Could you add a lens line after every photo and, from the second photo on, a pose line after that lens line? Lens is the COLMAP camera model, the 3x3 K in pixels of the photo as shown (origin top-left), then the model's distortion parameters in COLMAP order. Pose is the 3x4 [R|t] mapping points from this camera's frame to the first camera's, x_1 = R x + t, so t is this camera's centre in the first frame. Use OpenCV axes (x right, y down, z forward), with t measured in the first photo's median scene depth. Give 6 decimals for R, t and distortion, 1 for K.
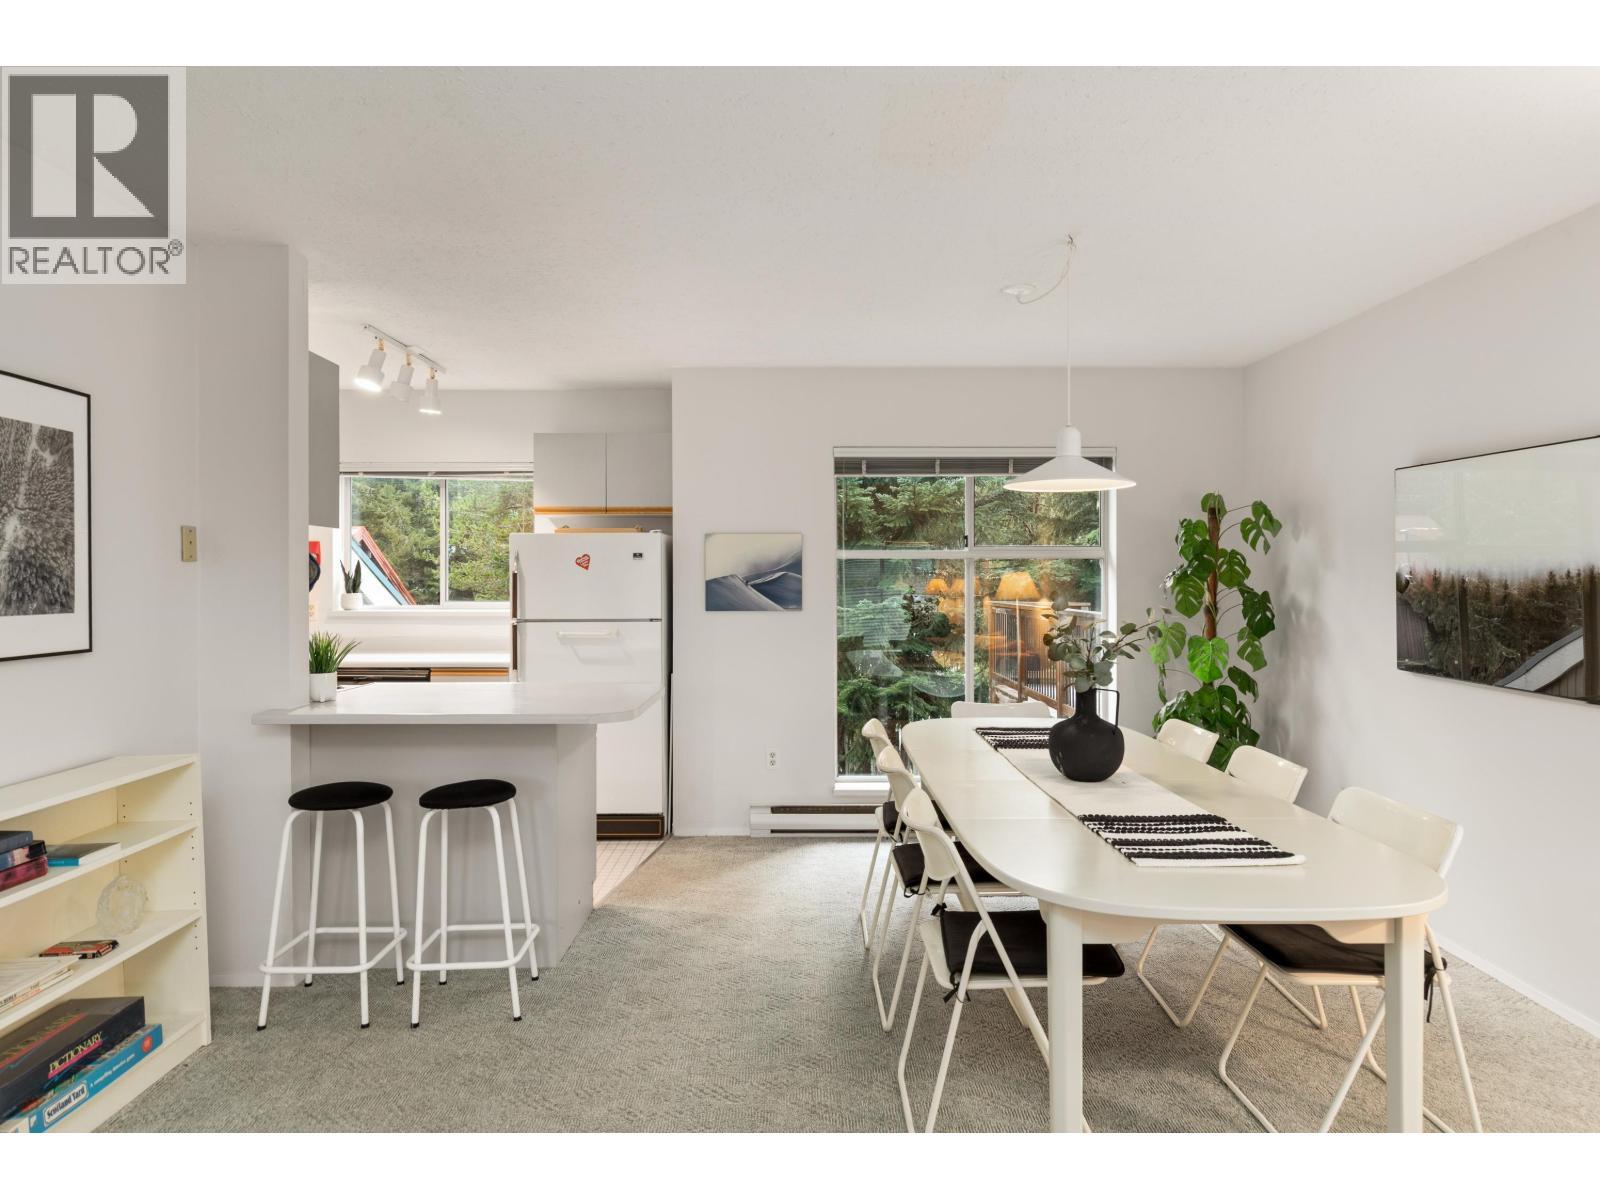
lens RADIAL K [[957.6, 0, 801.2], [0, 957.6, 581.5], [0, 0, 1]] dist [0.004737, 0.001353]
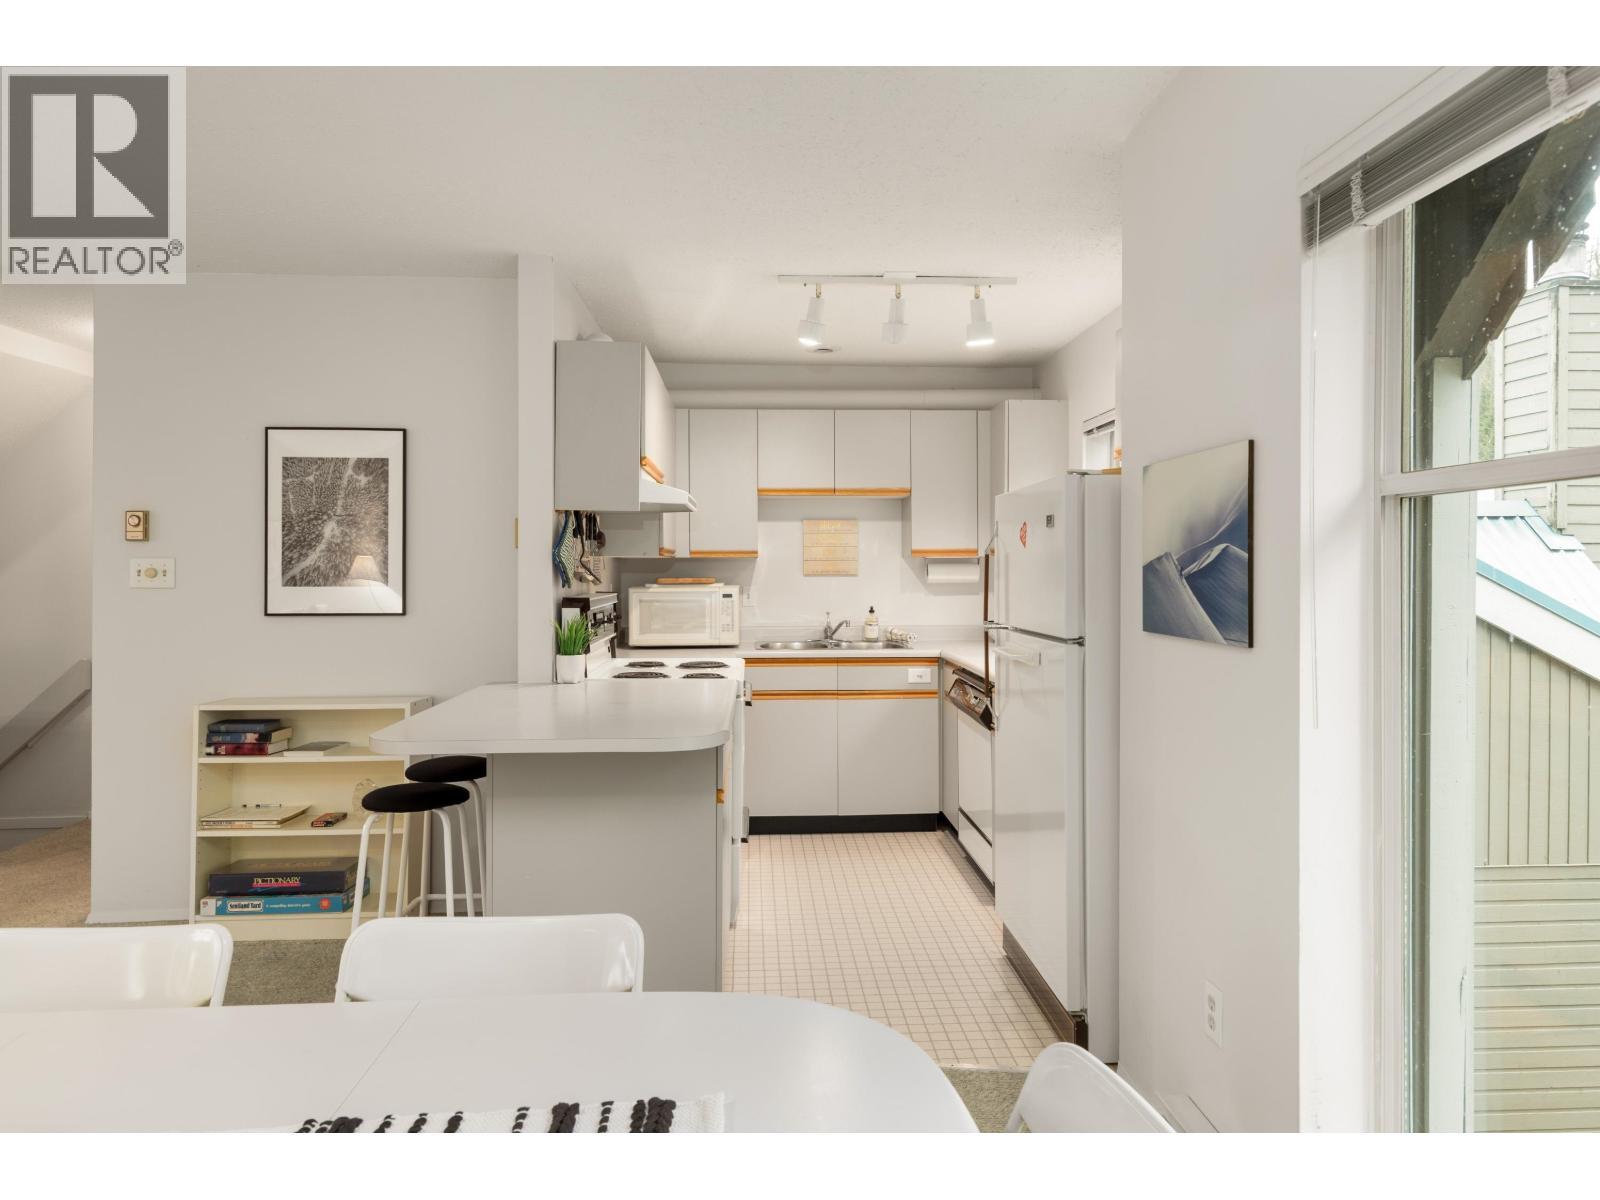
lens RADIAL K [[967.2, 0, 808.6], [0, 967.2, 569.7], [0, 0, 1]] dist [0.004601, 0.000398]
pose [[0.053491, 0.003848, -0.998561, 0.572932], [-0.005111, 0.999981, 0.003580, -0.000240], [0.998555, 0.004912, 0.053509, 1.274498]]
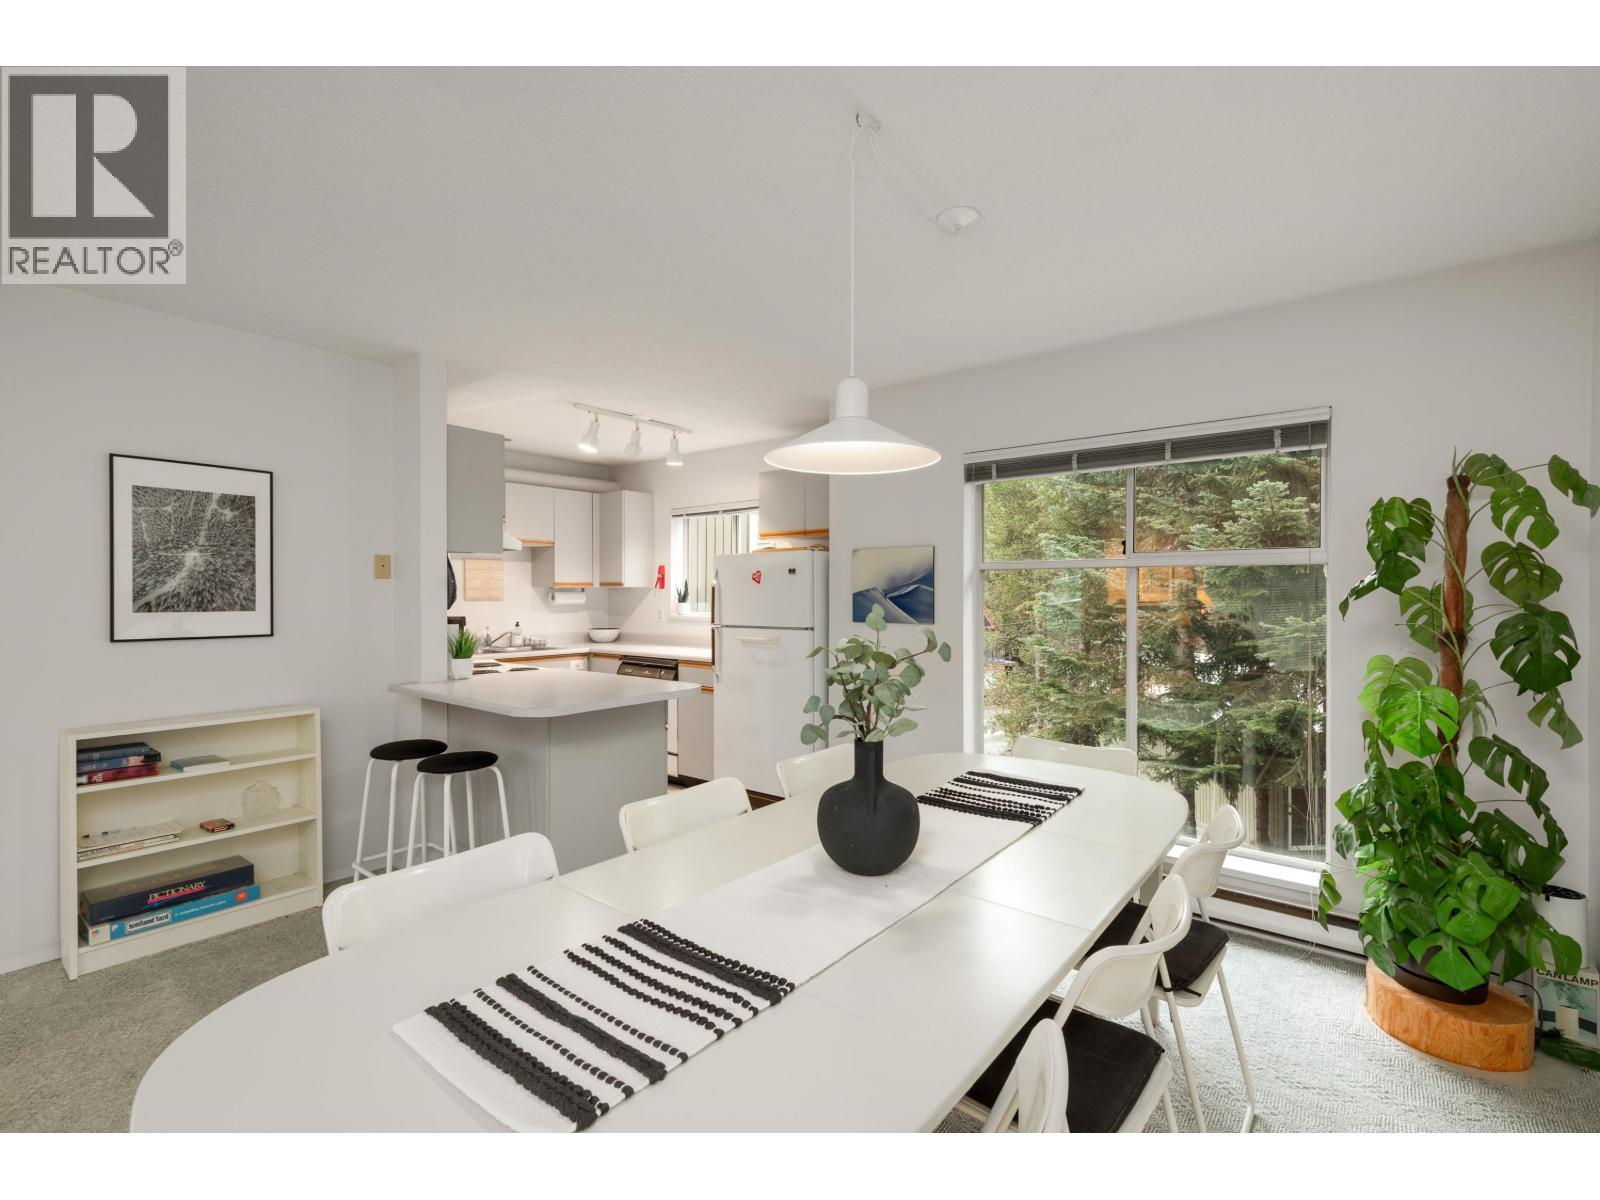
lens RADIAL K [[726.3, 0, 800.0], [0, 726.3, 600.0], [0, 0, 1]] dist [0.009049, -0.000095]
pose [[0.776656, 0.005710, -0.629899, 0.573884], [-0.003846, 0.999983, 0.004324, 0.004836], [0.629914, -0.000936, 0.776665, 0.523480]]
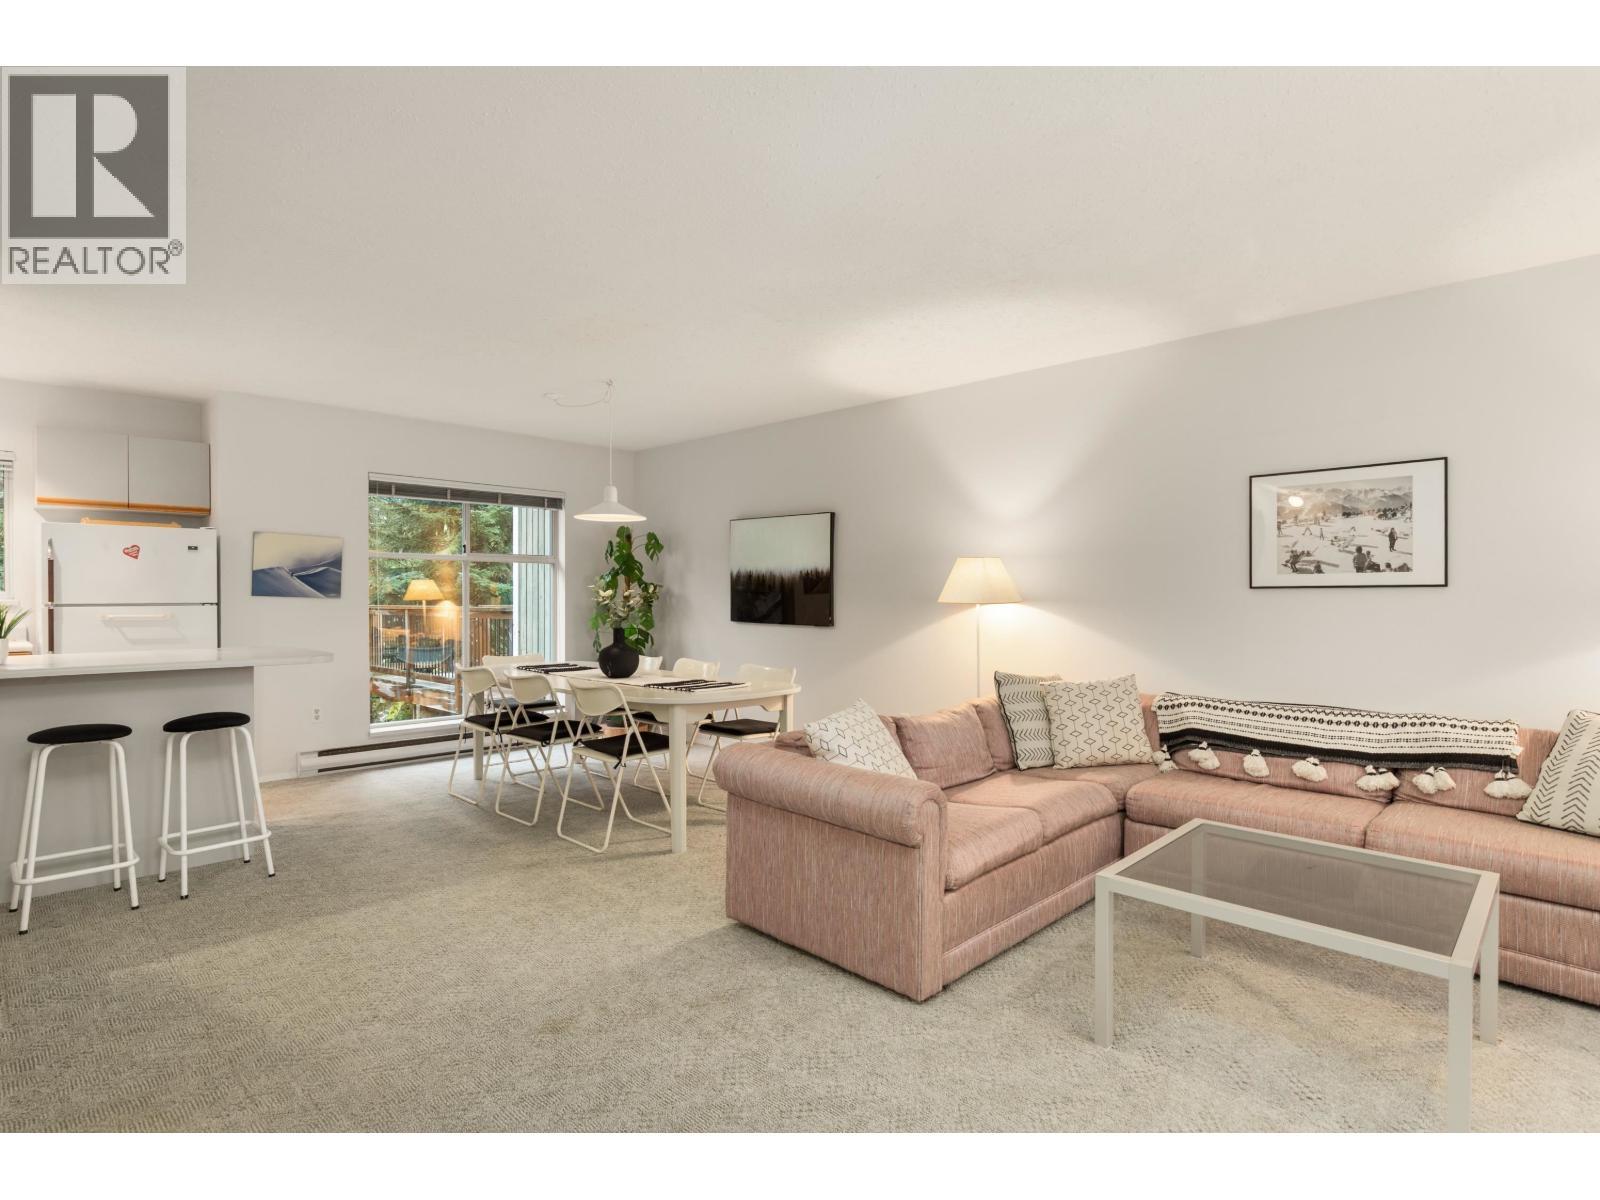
lens RADIAL K [[827.4, 0, 824.5], [0, 827.4, 599.2], [0, 0, 1]] dist [-0.004378, -0.000698]
pose [[0.690024, -0.000845, 0.723786, -0.559797], [0.000181, 0.999999, 0.000995, 0.051332], [-0.723786, -0.000556, 0.690024, -0.369479]]
